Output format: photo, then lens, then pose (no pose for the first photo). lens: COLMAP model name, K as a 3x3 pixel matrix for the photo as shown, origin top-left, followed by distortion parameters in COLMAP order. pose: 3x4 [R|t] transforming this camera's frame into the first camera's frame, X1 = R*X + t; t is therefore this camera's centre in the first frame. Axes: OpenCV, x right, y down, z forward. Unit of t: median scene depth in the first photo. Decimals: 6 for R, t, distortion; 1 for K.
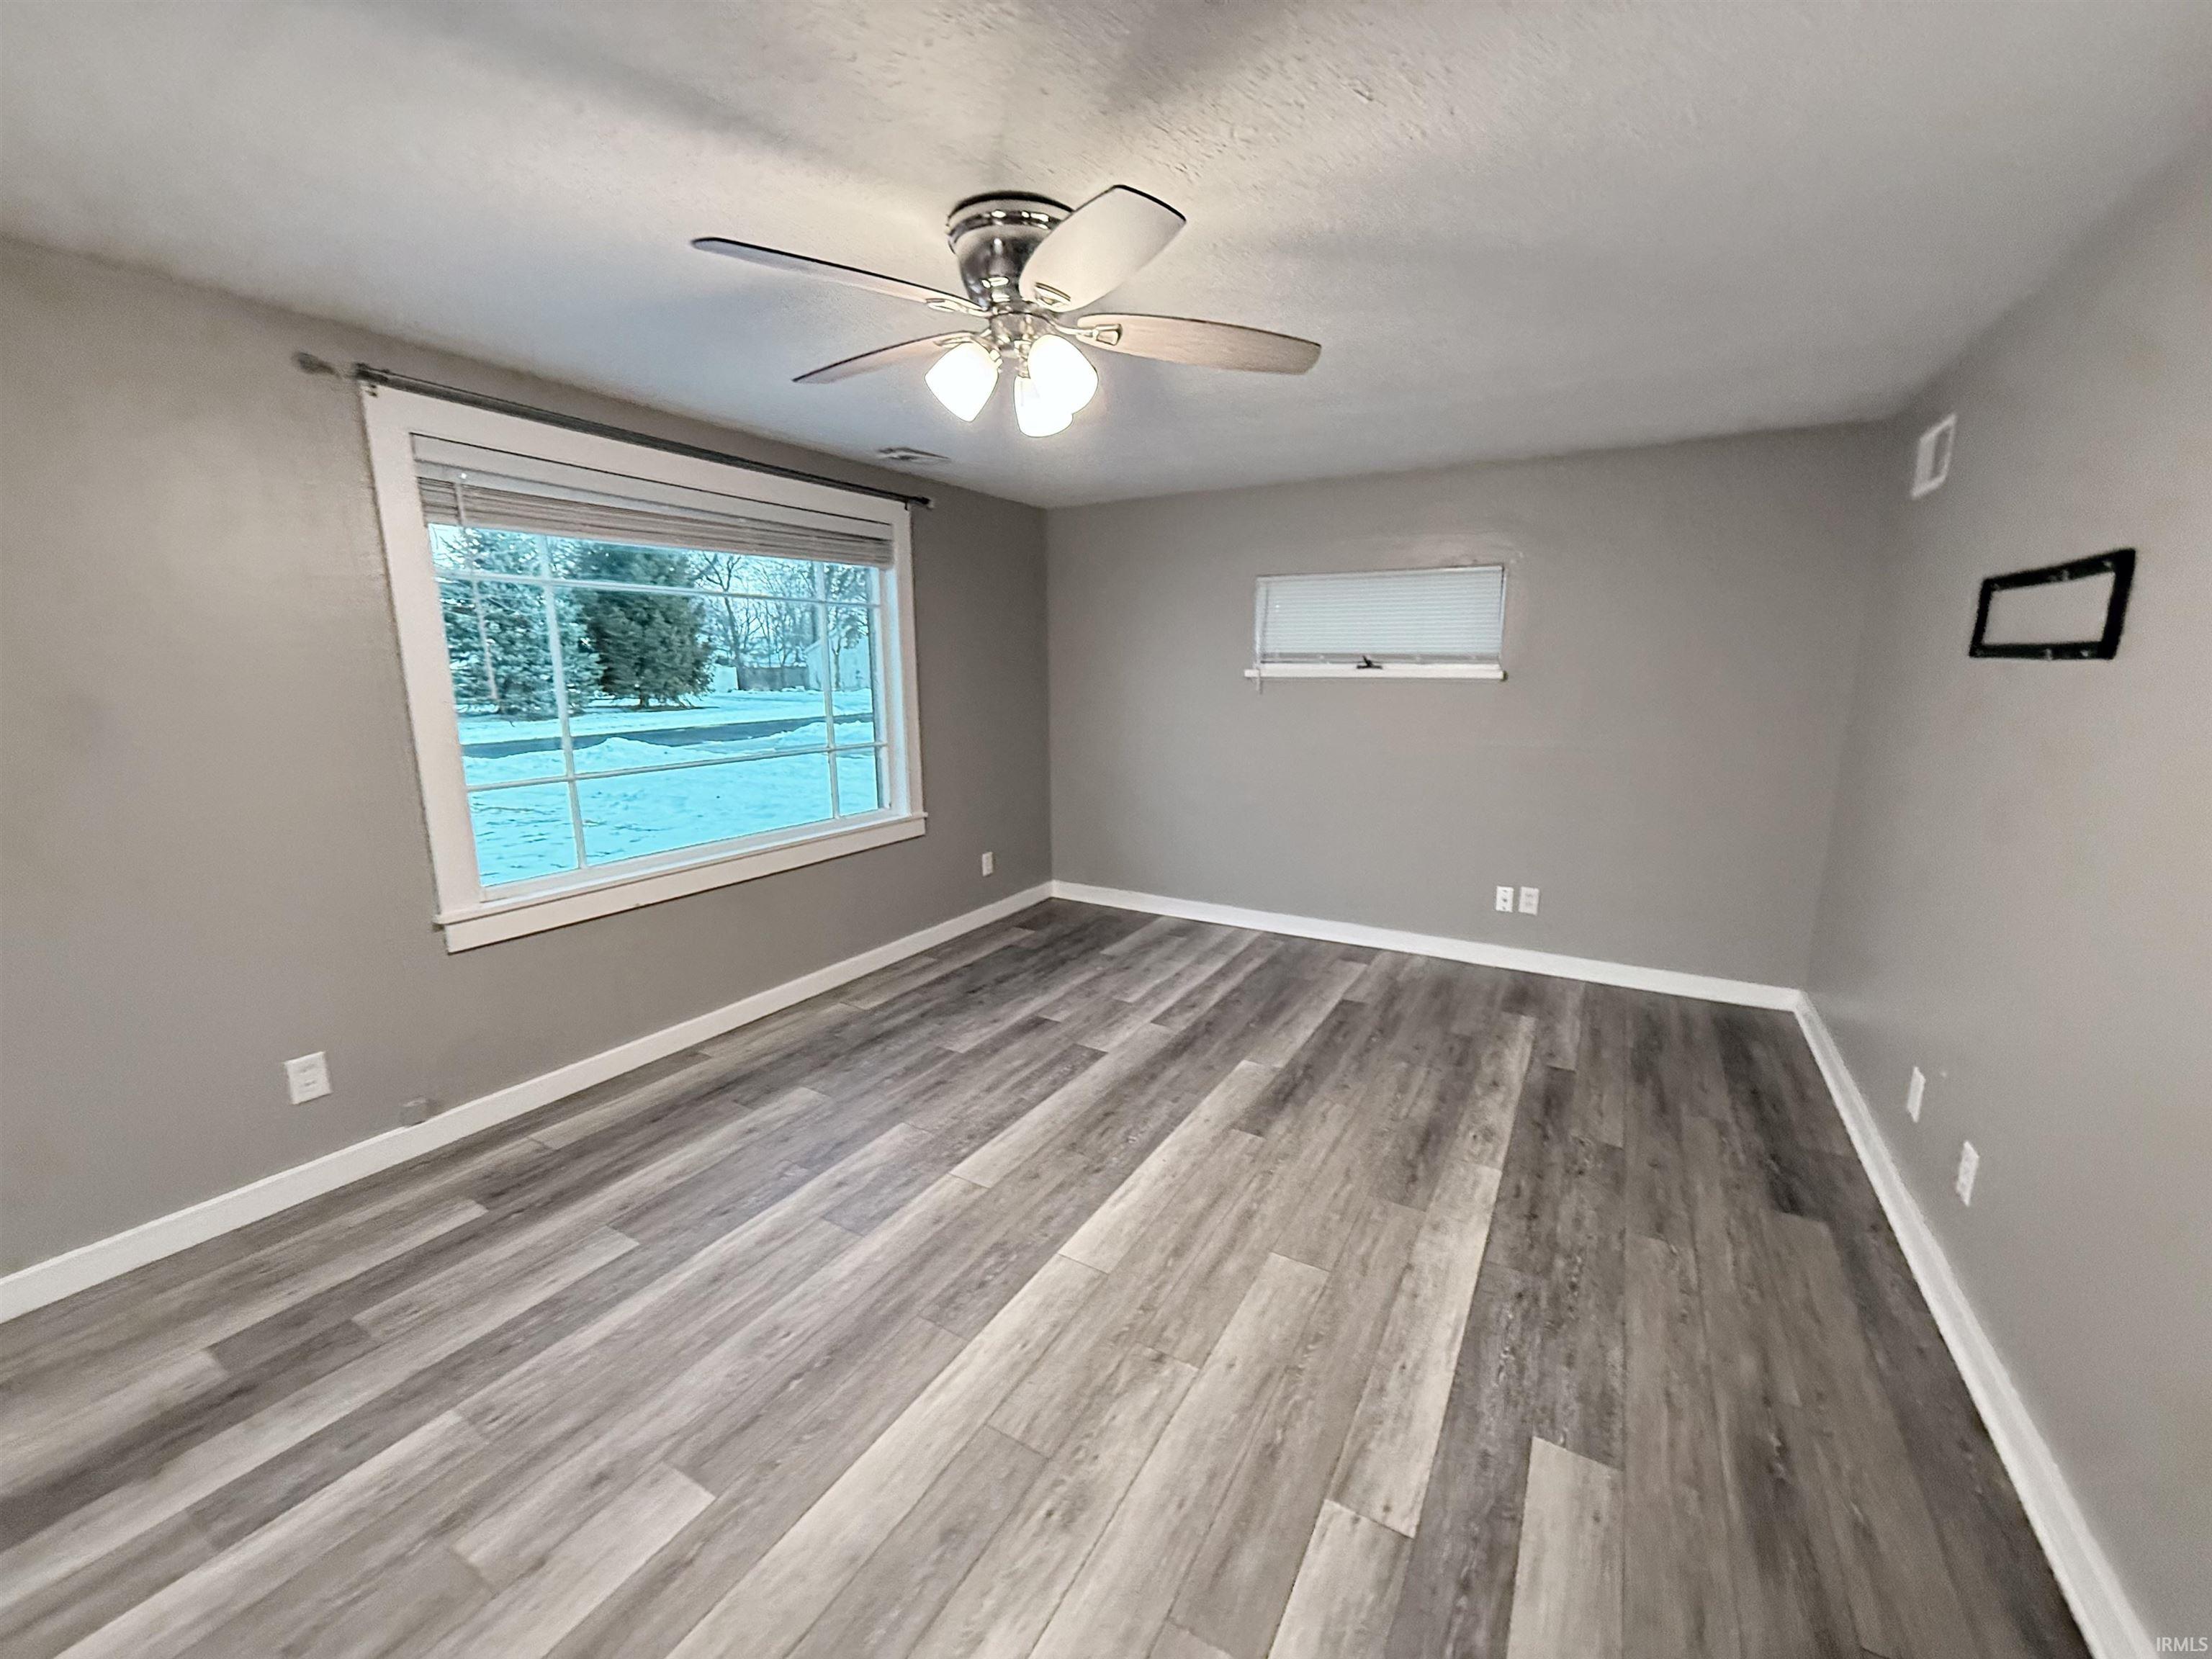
lens RADIAL K [[872.1, 0, 1116.6], [0, 872.1, 831.6], [0, 0, 1]] dist [-0.000424, -0.000415]
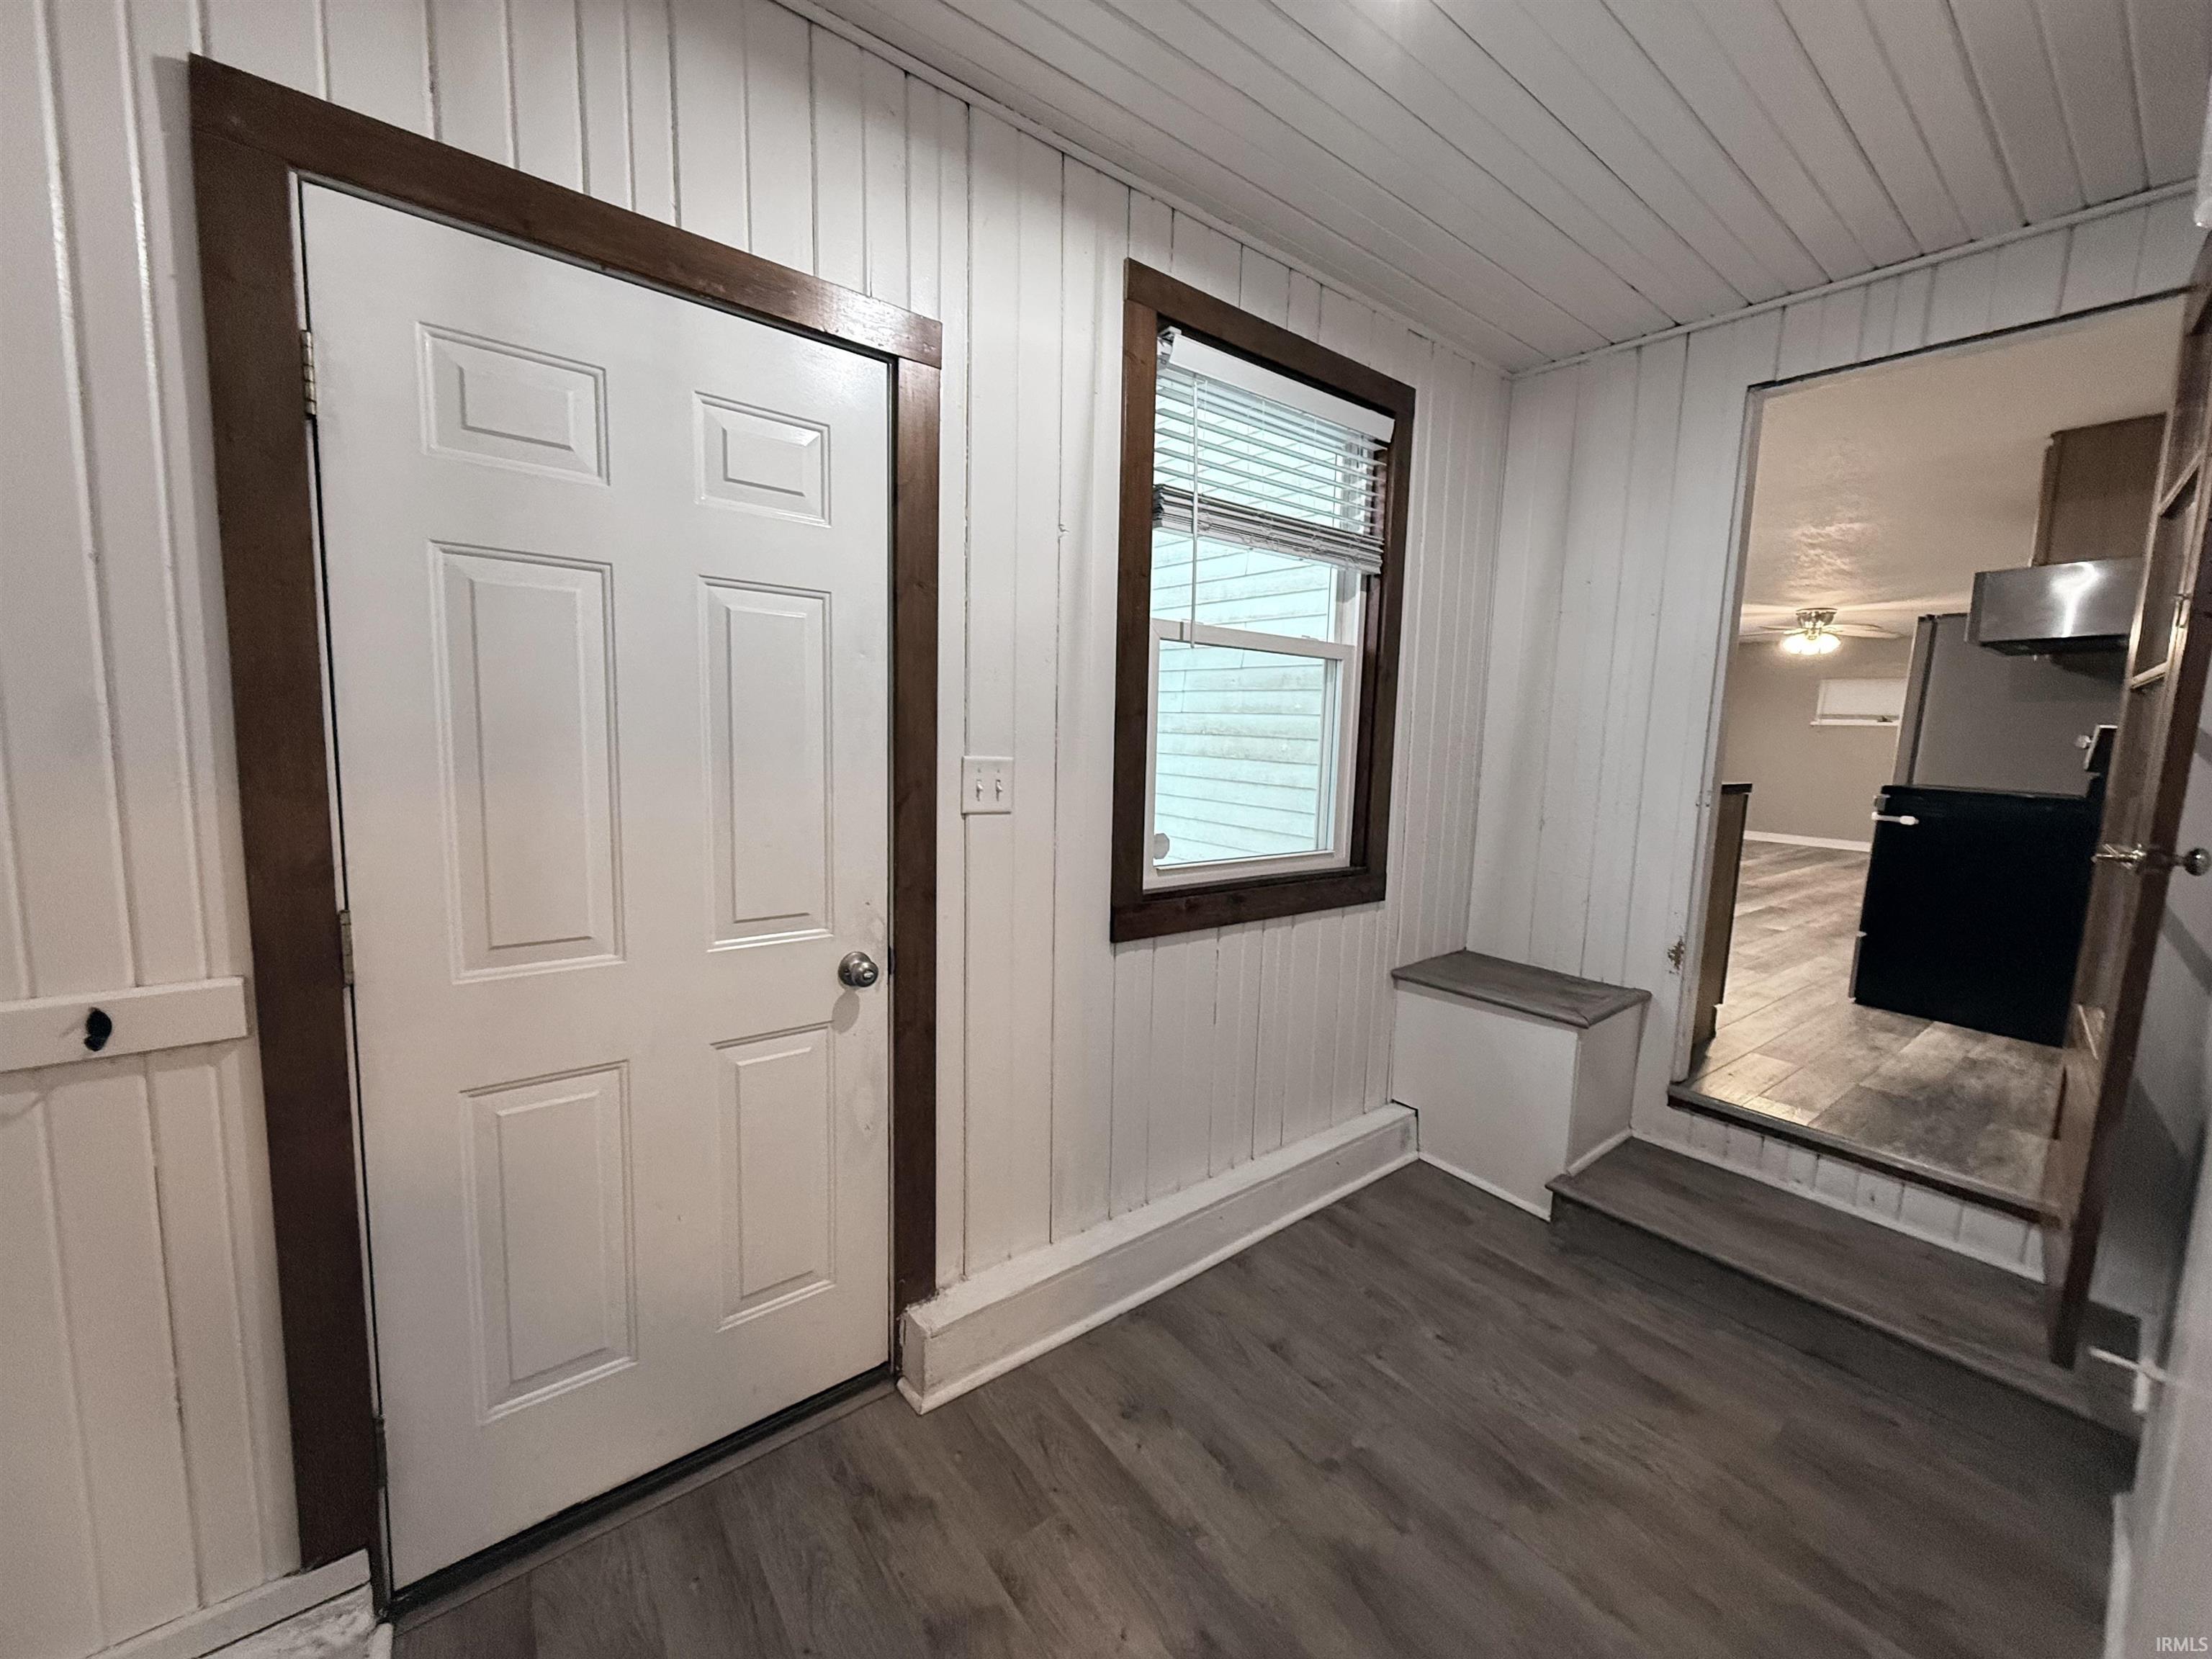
lens RADIAL K [[894.0, 0, 1106.0], [0, 894.0, 829.5], [0, 0, 1]] dist [0.000073, 0.000021]
pose [[0.929742, 0.078047, -0.359846, -1.159879], [-0.107455, 0.992248, -0.062425, 0.714288], [0.352185, 0.096706, 0.930921, -2.903329]]
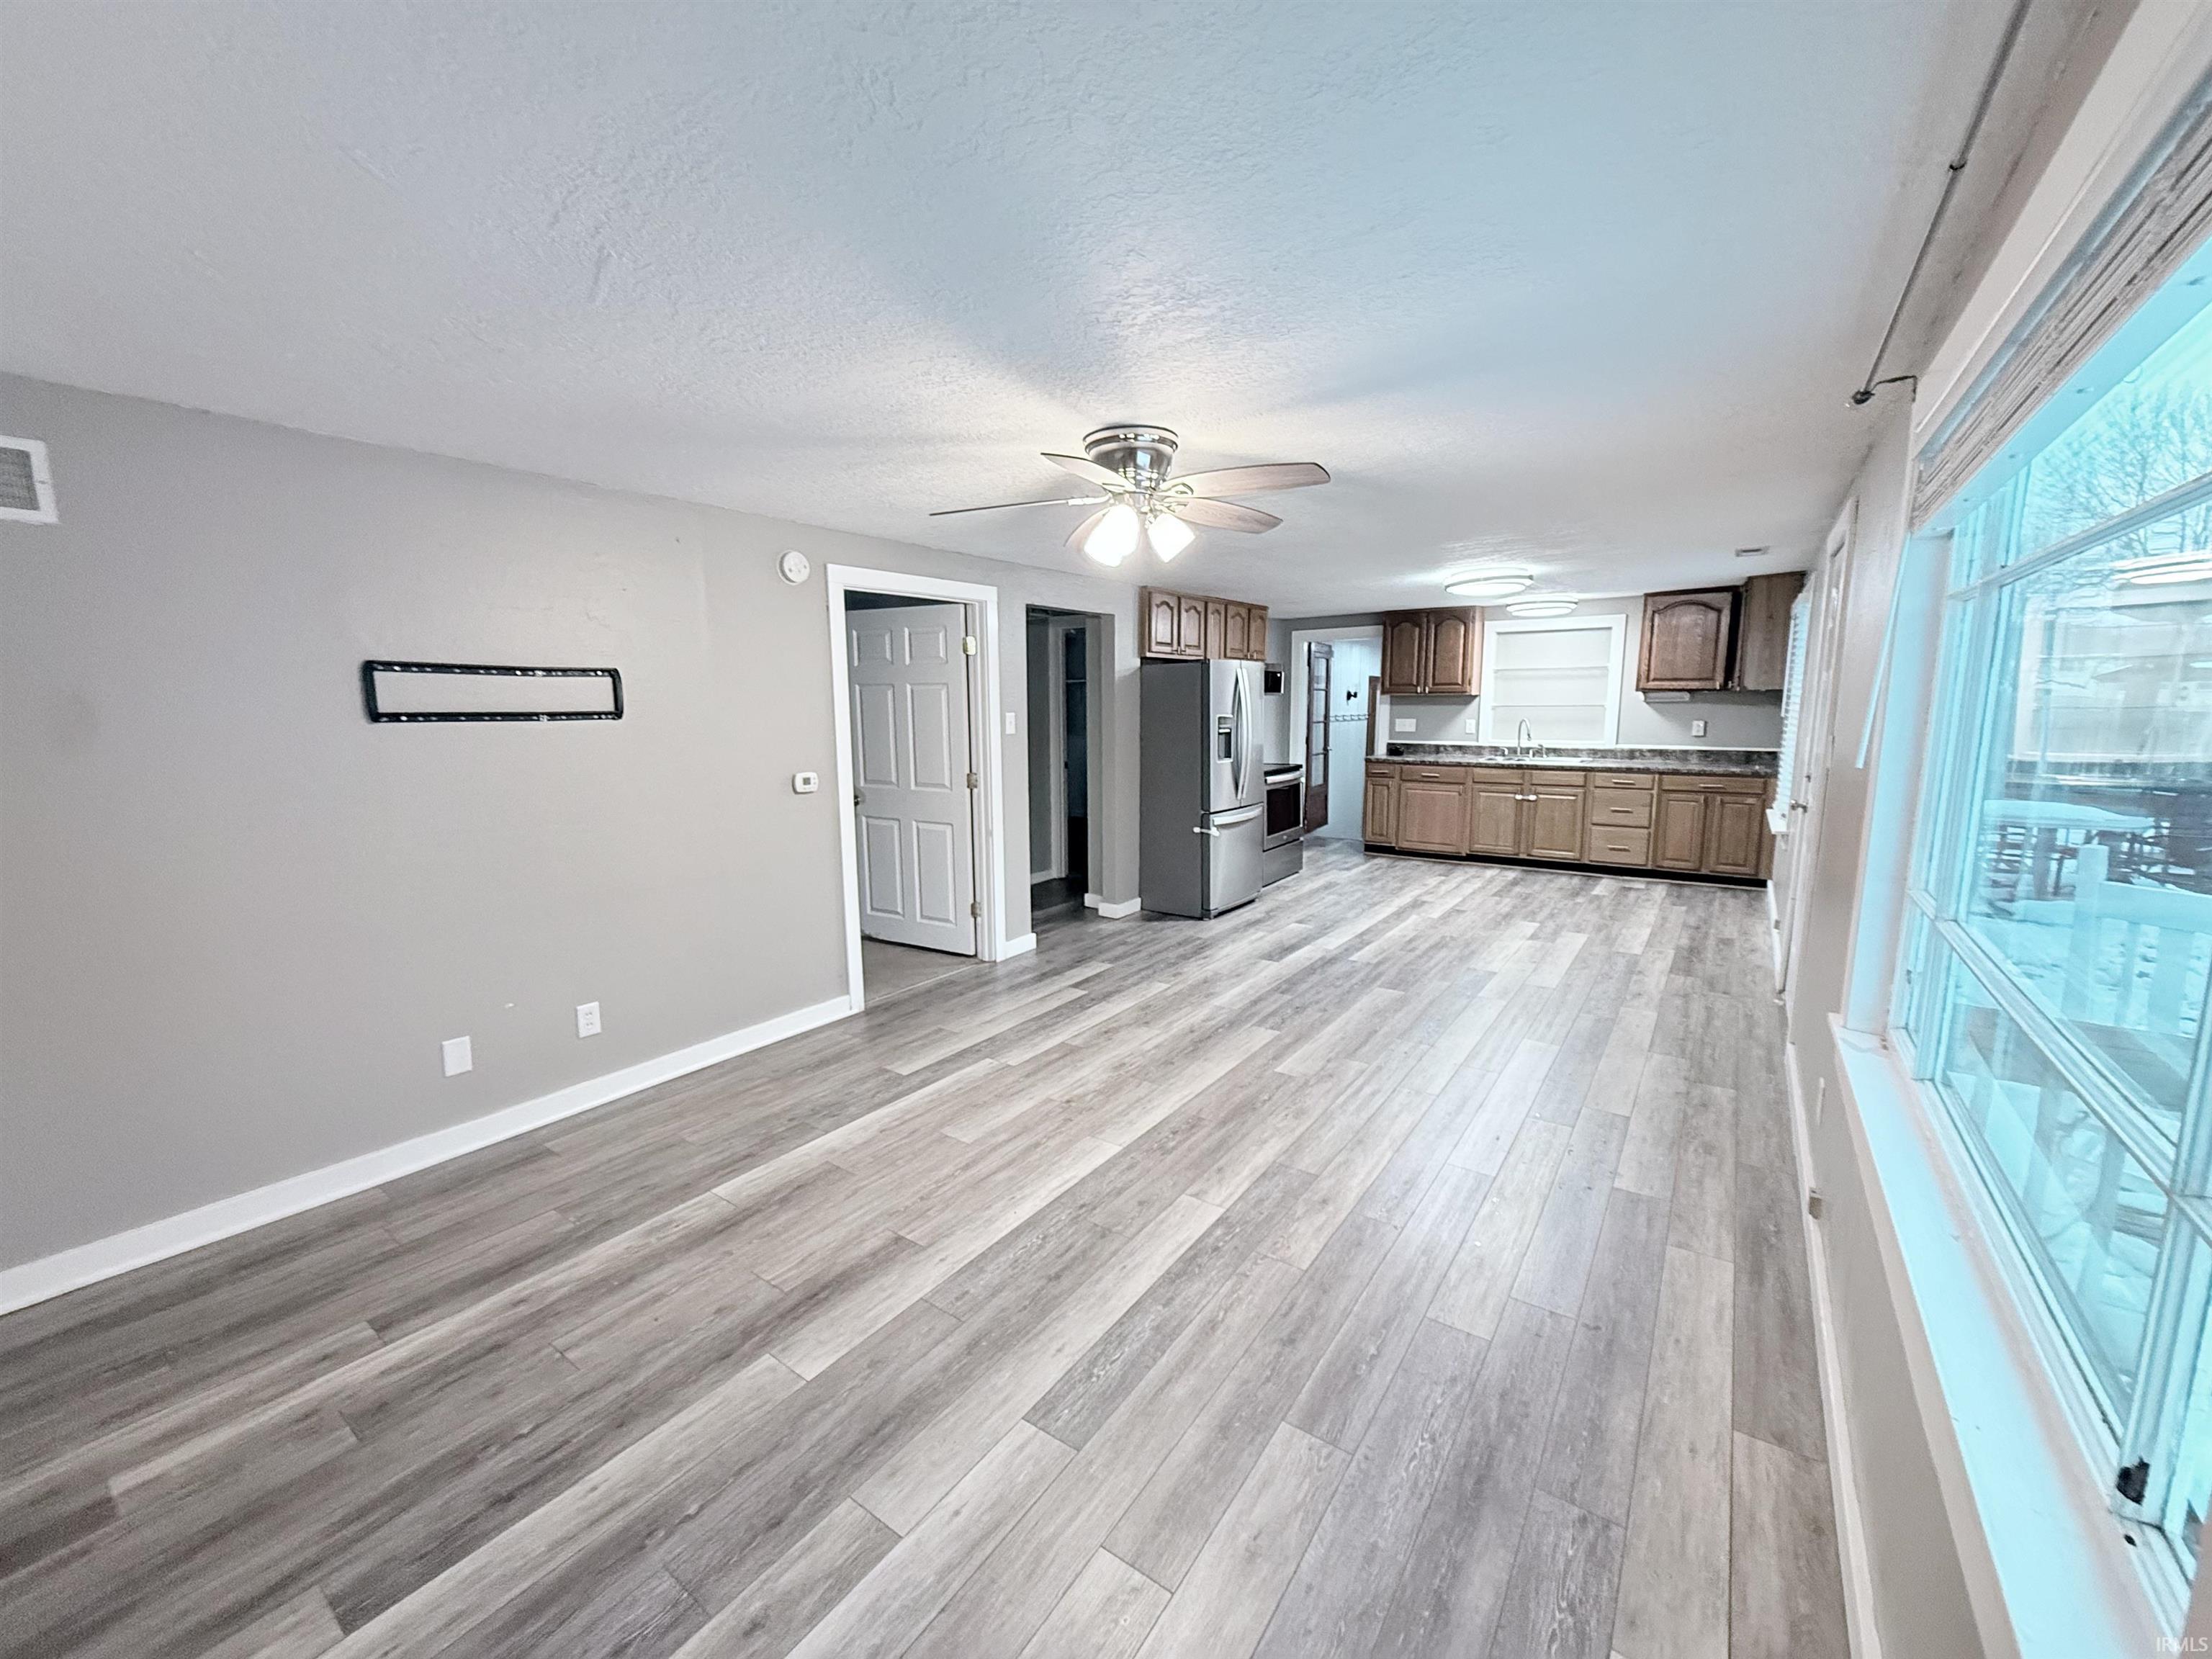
lens RADIAL K [[873.7, 0, 1114.6], [0, 873.7, 830.1], [0, 0, 1]] dist [0.000729, -0.000254]
pose [[-0.995323, -0.004699, 0.096492, -0.157054], [0.027777, 0.942718, 0.332431, -0.374989], [-0.092527, 0.333557, -0.938178, 1.808594]]
